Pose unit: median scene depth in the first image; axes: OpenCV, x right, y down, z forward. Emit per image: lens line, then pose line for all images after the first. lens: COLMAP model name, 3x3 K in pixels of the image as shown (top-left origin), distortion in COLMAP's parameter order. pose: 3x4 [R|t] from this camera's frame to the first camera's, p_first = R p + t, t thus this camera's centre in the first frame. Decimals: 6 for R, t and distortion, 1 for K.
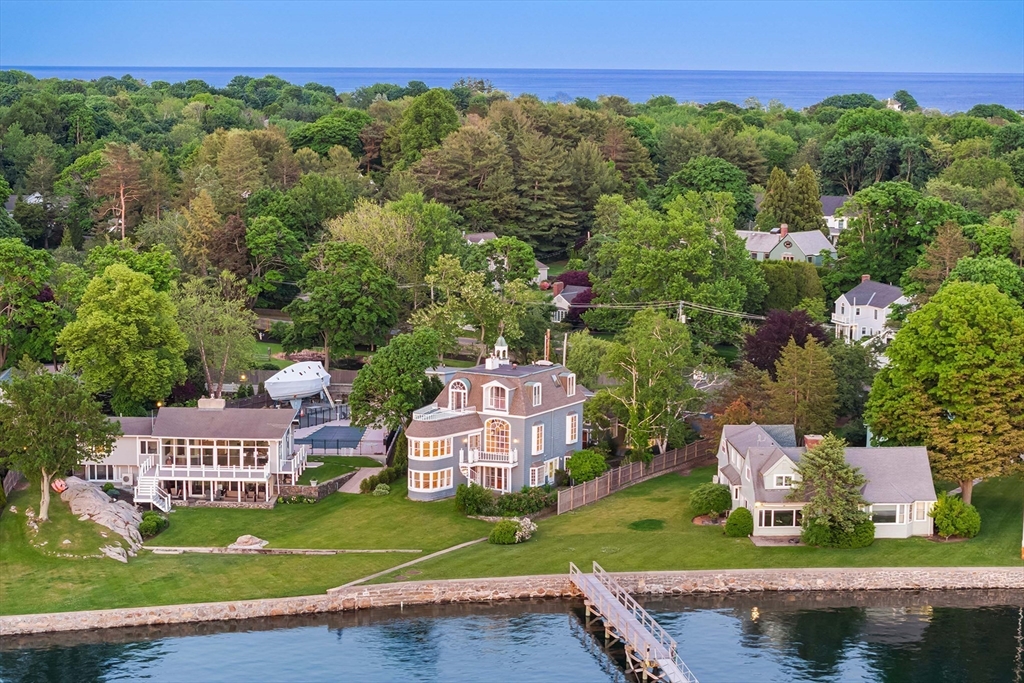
lens RADIAL K [[2064.4, 0, 512.0], [0, 2064.4, 341.4], [0, 0, 1]] dist [0.351188, 0.000000]
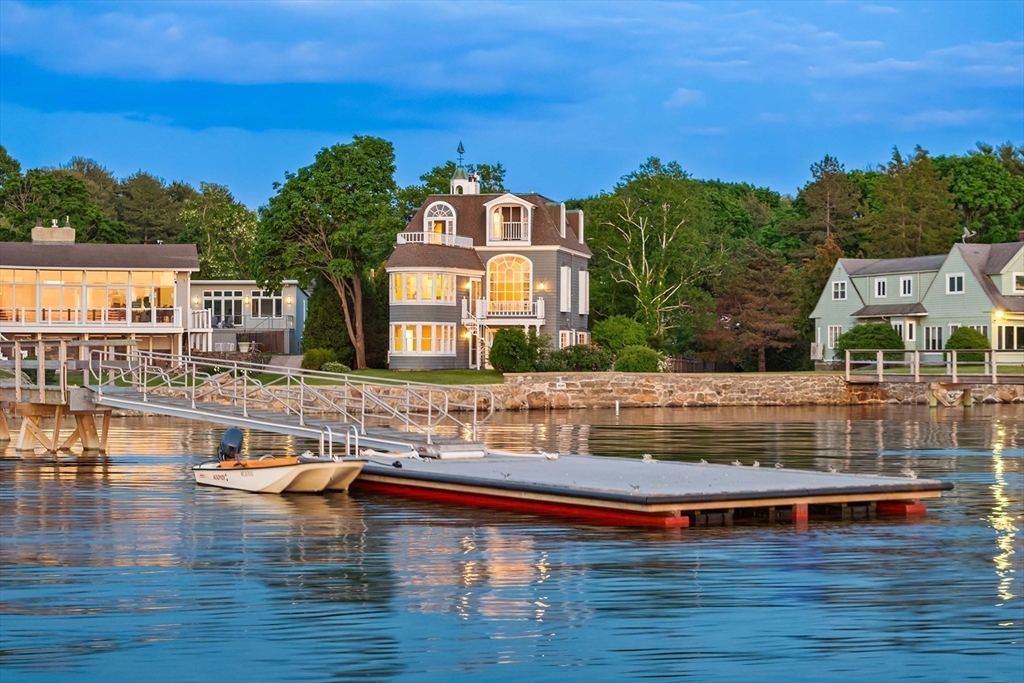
lens RADIAL K [[2069.3, 0, 512.1], [0, 2069.3, 341.8], [0, 0, 1]] dist [-0.012649, 0.000000]
pose [[0.951457, -0.004537, 0.307748, -0.207729], [0.044897, 0.991242, -0.124194, 0.146108], [-0.304489, 0.131982, 0.943328, 0.393100]]
